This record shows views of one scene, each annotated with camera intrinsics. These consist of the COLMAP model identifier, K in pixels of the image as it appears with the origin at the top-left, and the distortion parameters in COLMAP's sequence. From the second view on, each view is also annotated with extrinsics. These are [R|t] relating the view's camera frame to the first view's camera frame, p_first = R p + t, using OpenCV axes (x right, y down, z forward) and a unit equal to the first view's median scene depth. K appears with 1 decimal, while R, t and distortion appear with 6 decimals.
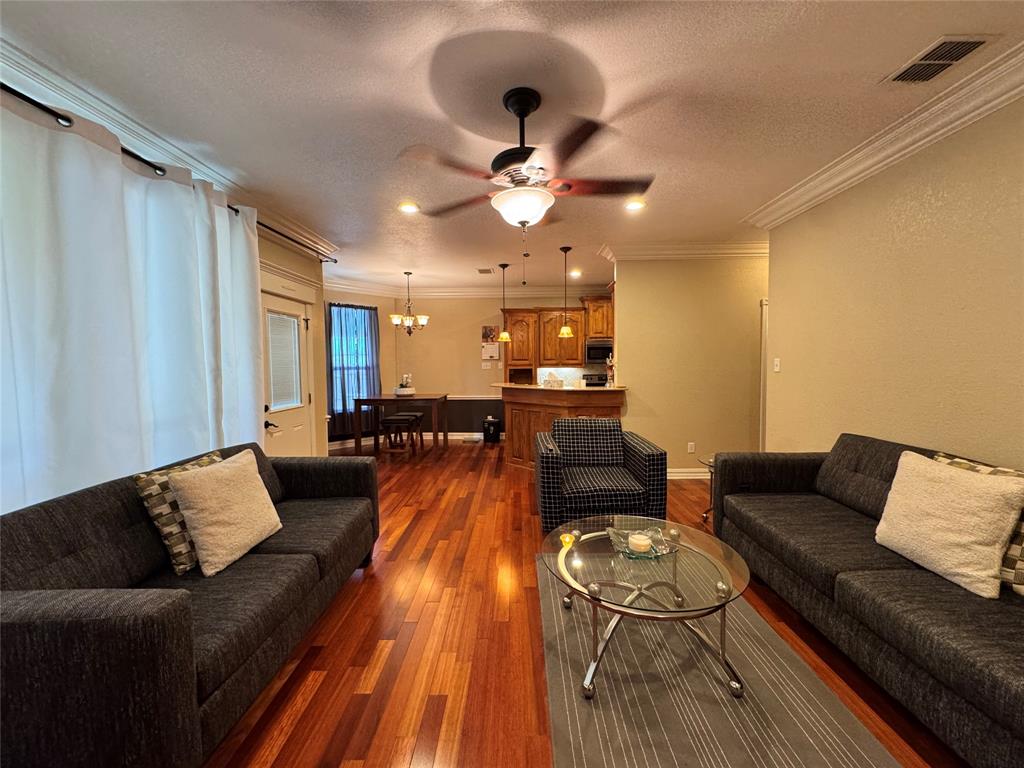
lens RADIAL K [[405.3, 0, 509.5], [0, 405.3, 382.4], [0, 0, 1]] dist [-0.001284, 0.000025]
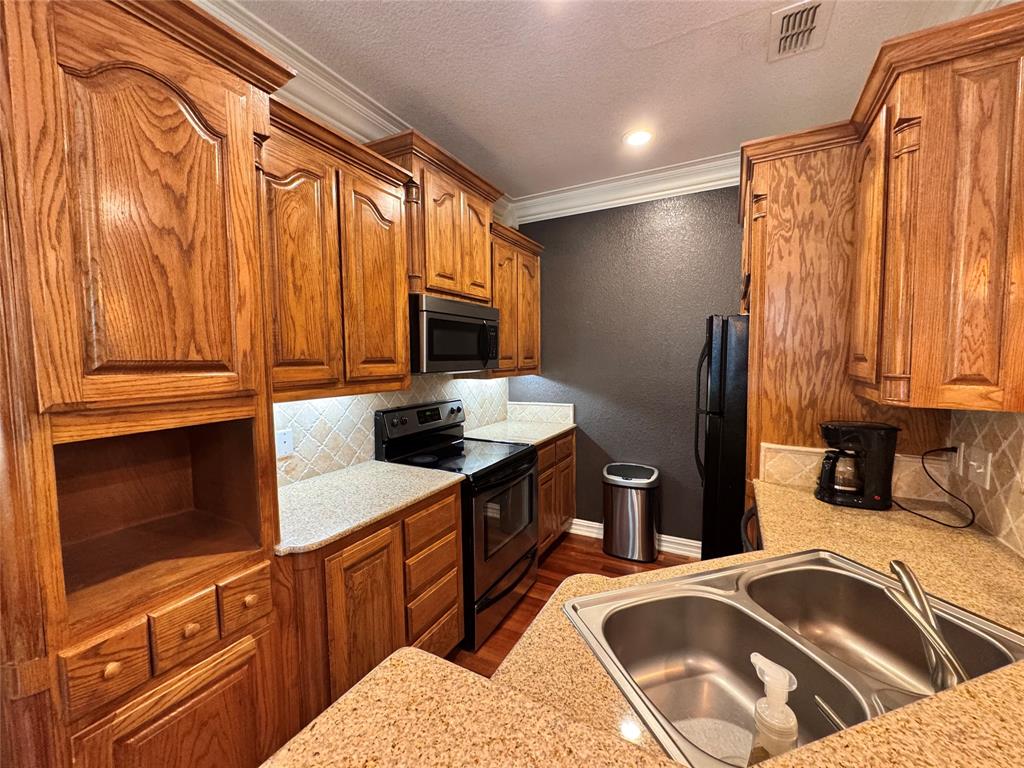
lens RADIAL K [[405.3, 0, 509.5], [0, 405.3, 382.4], [0, 0, 1]] dist [-0.001284, 0.000025]
pose [[0.453490, -0.049513, 0.889885, -0.042504], [0.046401, 0.998413, 0.031905, -0.048126], [-0.890053, 0.026823, 0.455067, 0.817748]]
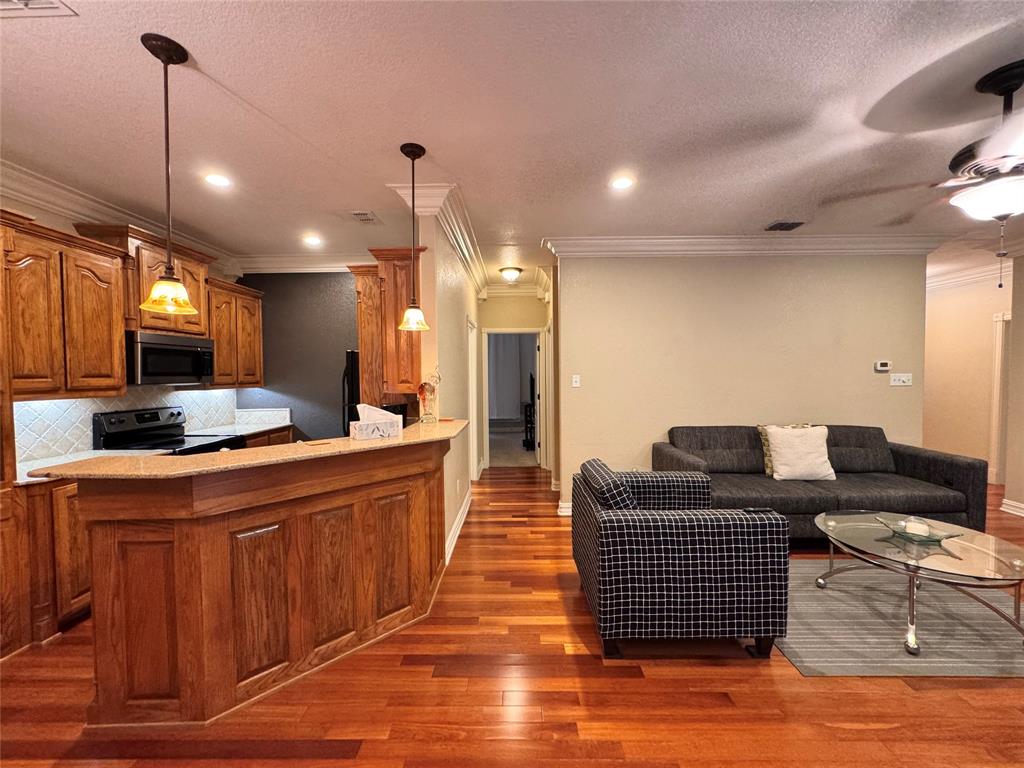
lens RADIAL K [[405.3, 0, 509.5], [0, 405.3, 382.4], [0, 0, 1]] dist [-0.001284, 0.000025]
pose [[-0.005956, -0.011074, 0.999921, -0.241260], [0.057805, 0.998263, 0.011400, -0.032671], [-0.998310, 0.057869, -0.005306, 0.615253]]
